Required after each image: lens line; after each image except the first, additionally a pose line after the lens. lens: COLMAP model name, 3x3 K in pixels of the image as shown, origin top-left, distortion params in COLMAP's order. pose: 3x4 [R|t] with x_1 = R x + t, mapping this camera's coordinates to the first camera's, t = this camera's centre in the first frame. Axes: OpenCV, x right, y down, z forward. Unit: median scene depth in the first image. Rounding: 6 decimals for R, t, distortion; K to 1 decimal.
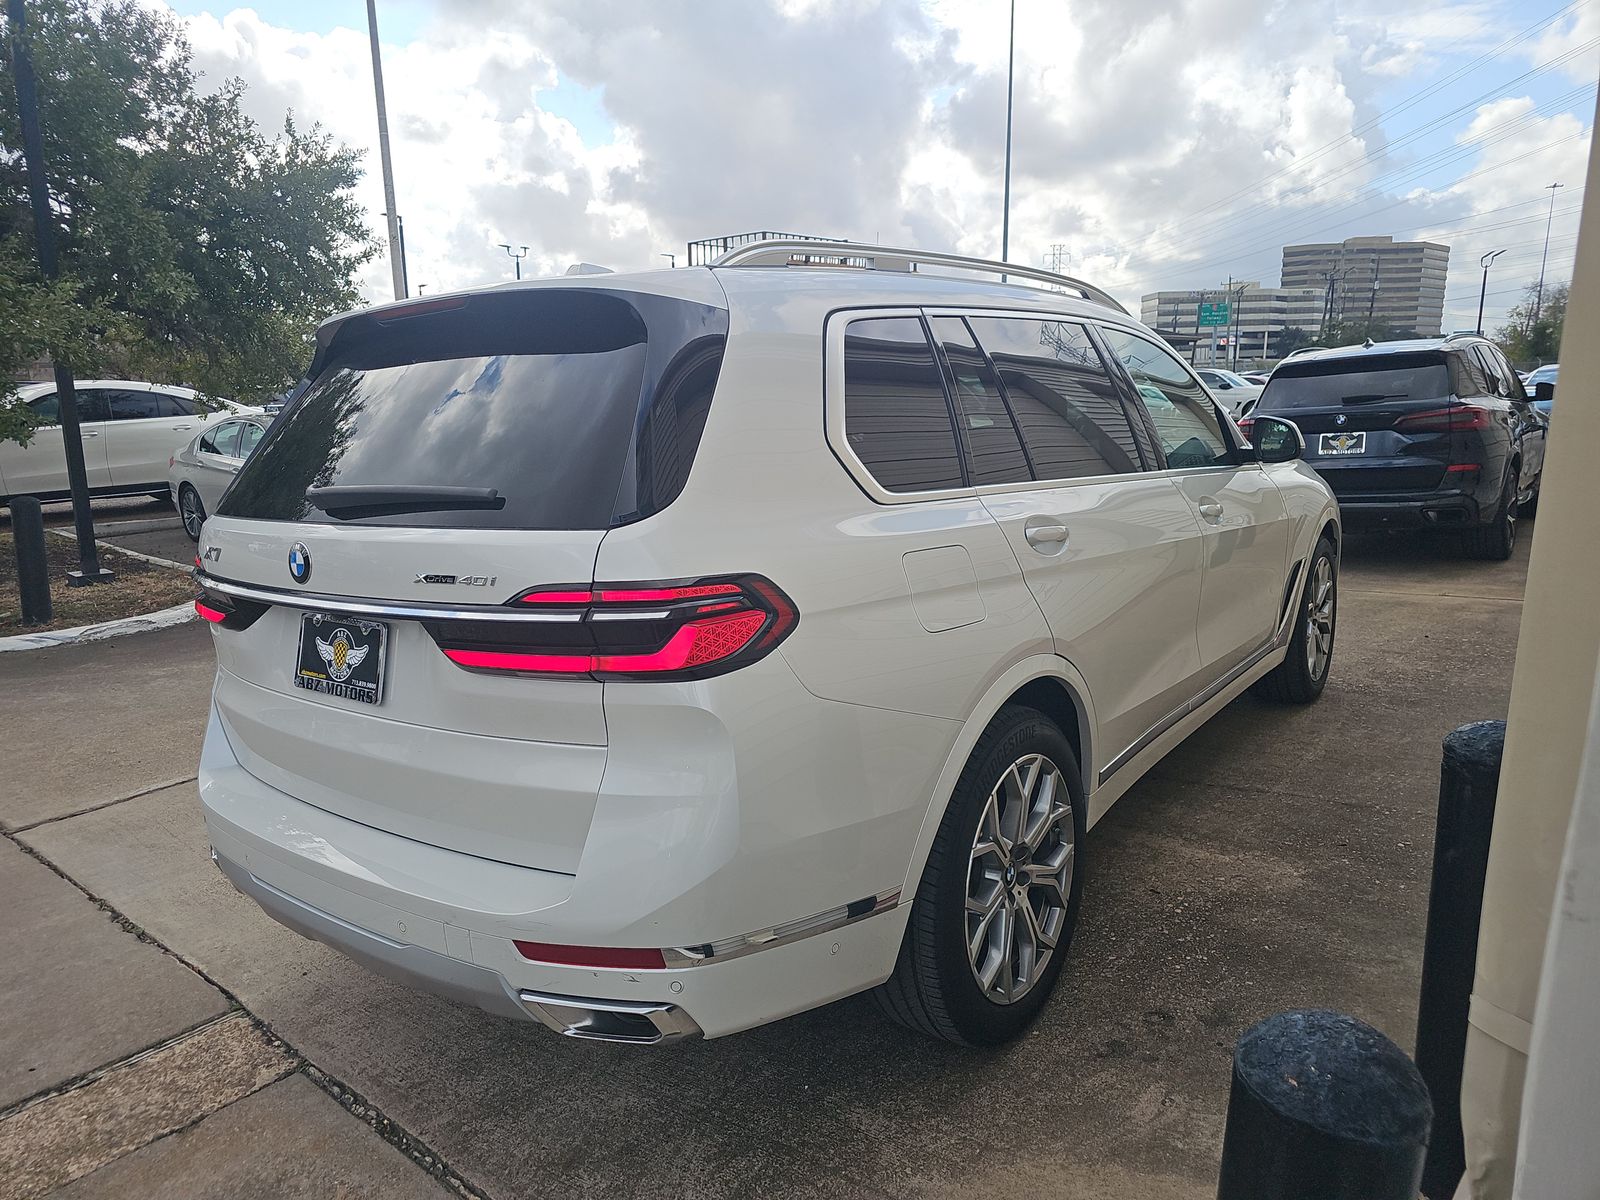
lens RADIAL K [[1047.7, 0, 757.4], [0, 1047.7, 637.5], [0, 0, 1]] dist [0.041383, -0.035460]
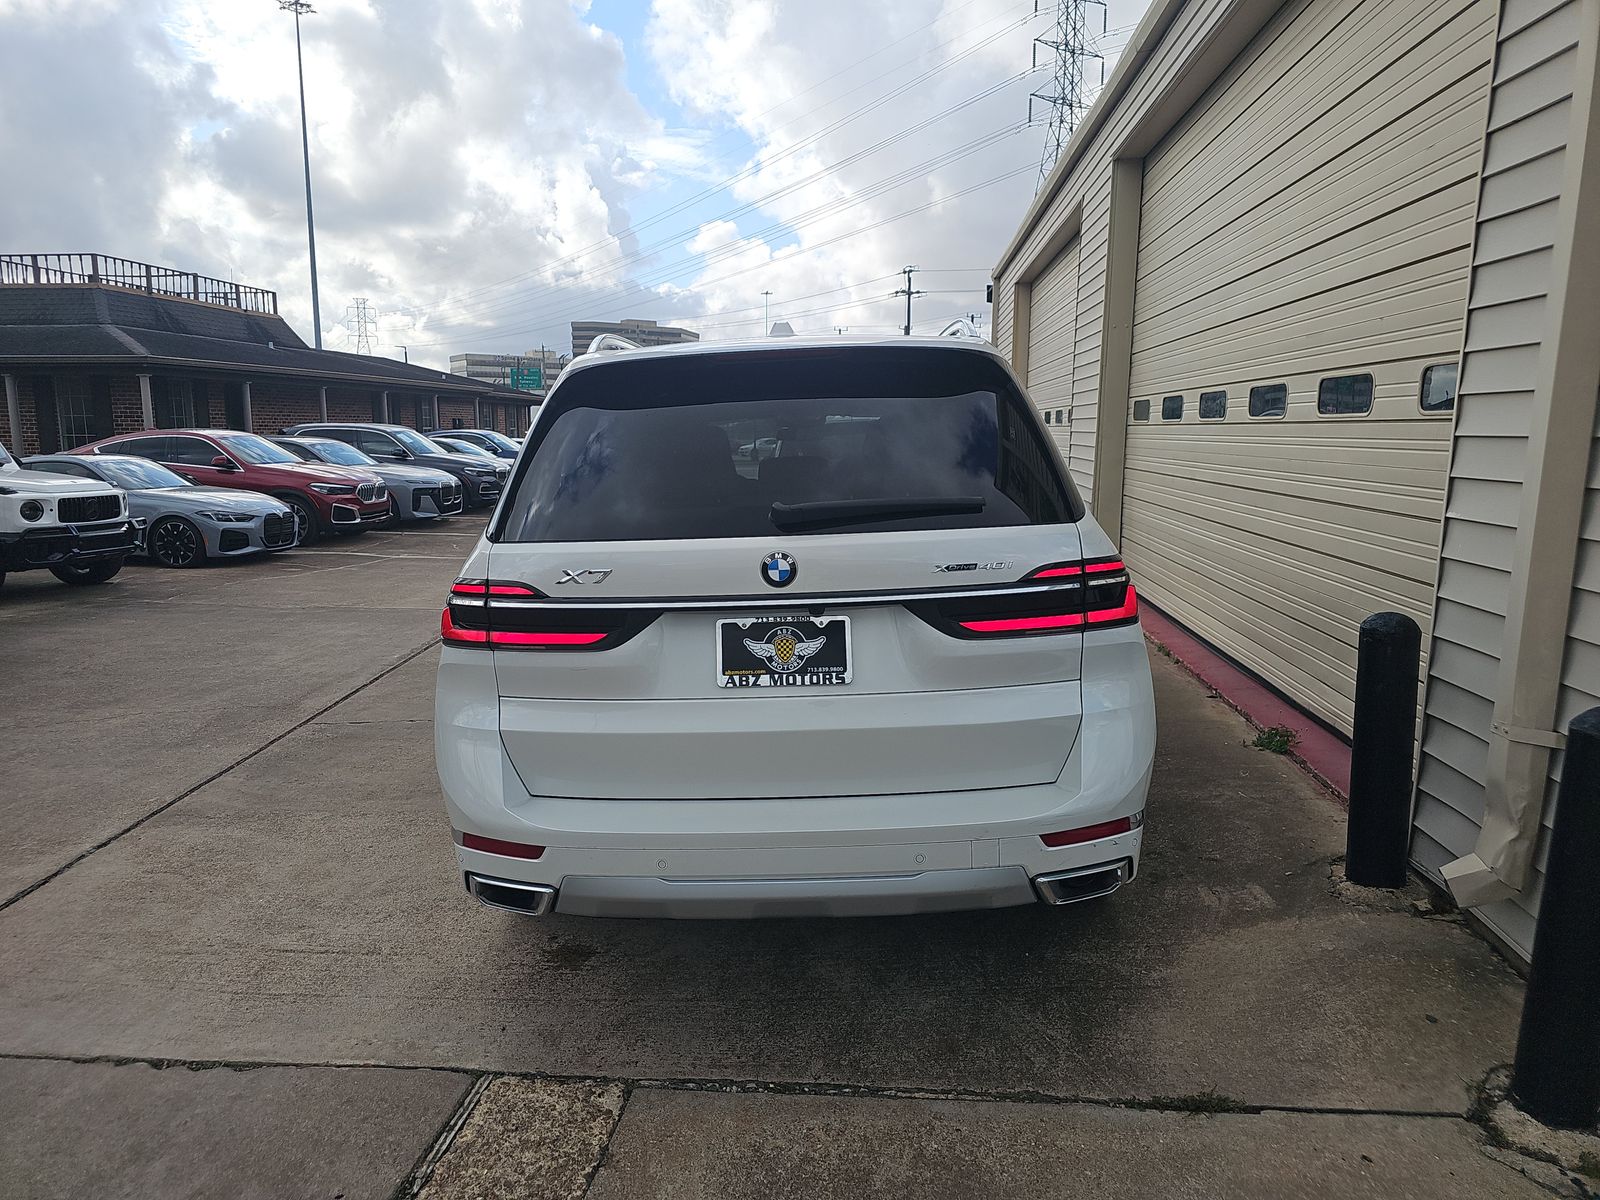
lens RADIAL K [[1061.0, 0, 757.2], [0, 1061.0, 606.2], [0, 0, 1]] dist [0.049030, -0.042435]
pose [[0.814706, -0.072367, 0.575341, -0.969055], [0.118765, 0.991973, -0.043404, 0.014344], [-0.567582, 0.103692, 0.816761, 0.058825]]
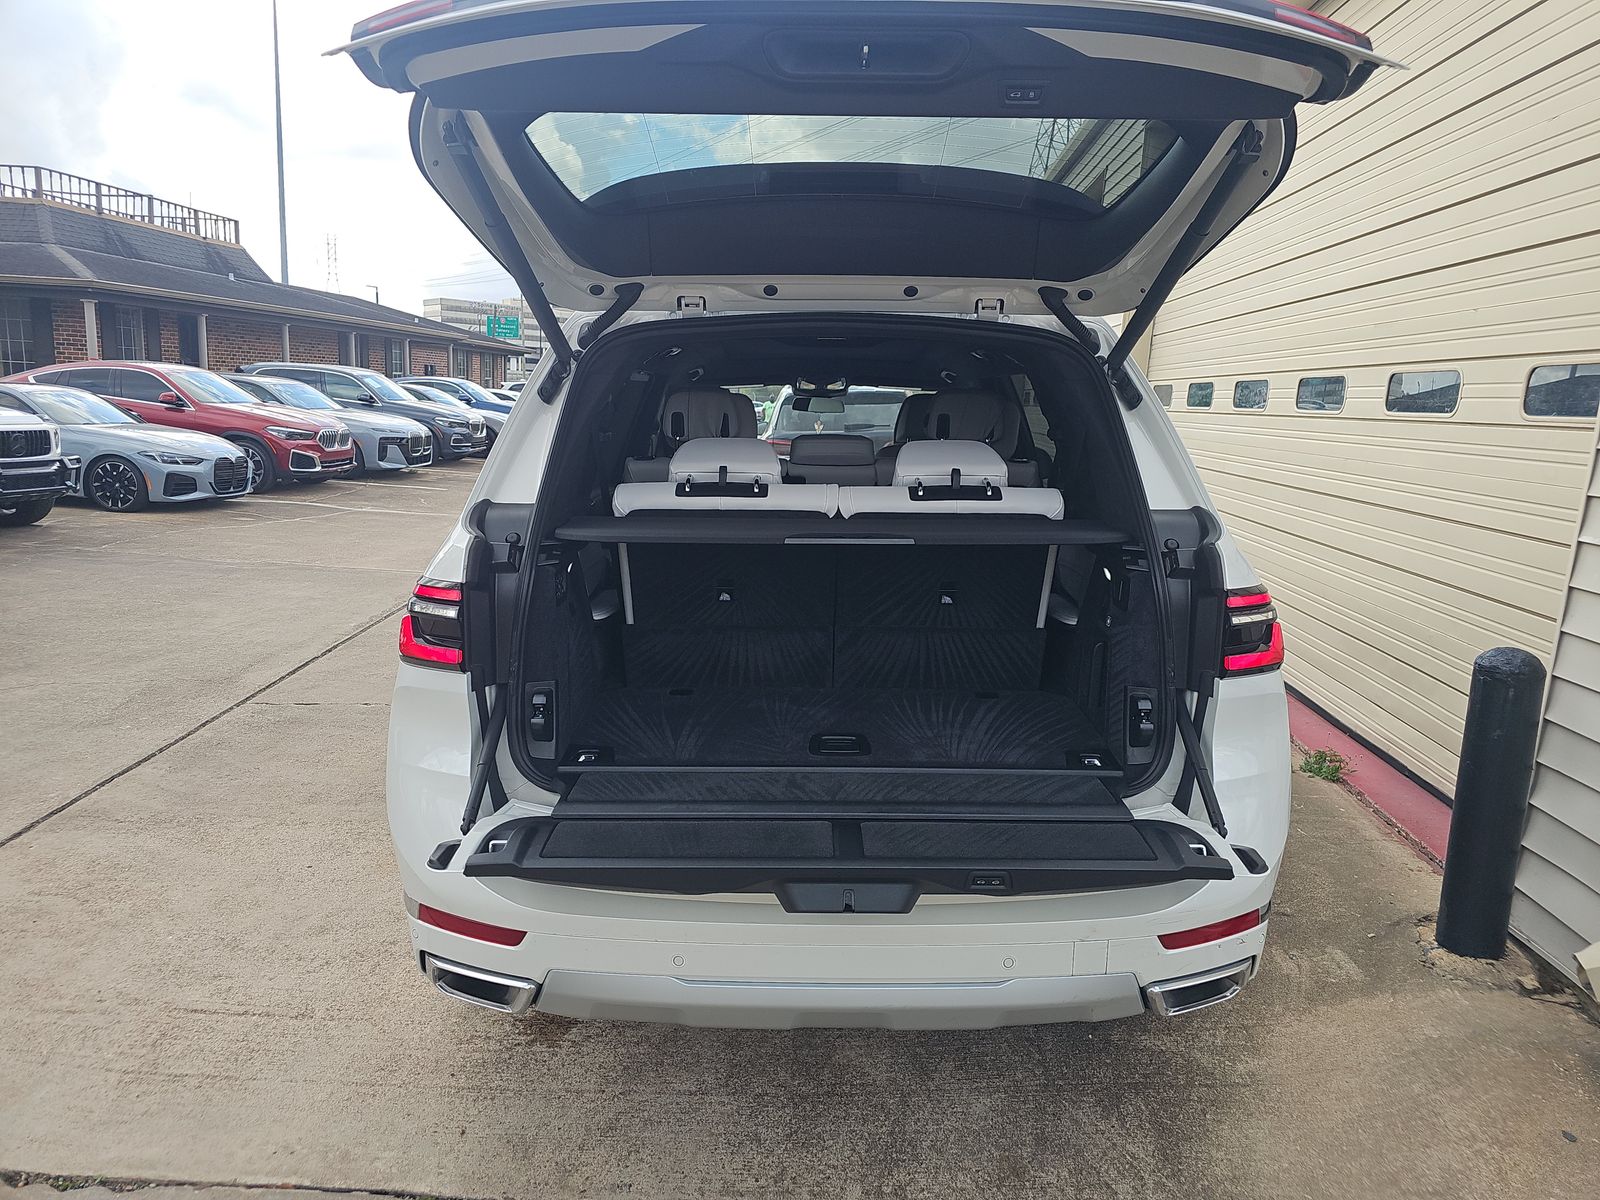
lens RADIAL K [[1059.7, 0, 791.6], [0, 1059.7, 599.4], [0, 0, 1]] dist [0.044317, -0.030310]
pose [[0.782164, -0.056712, 0.620487, -0.884976], [0.080656, 0.996686, -0.010576, -0.048624], [-0.617830, 0.058318, 0.784146, 0.280870]]
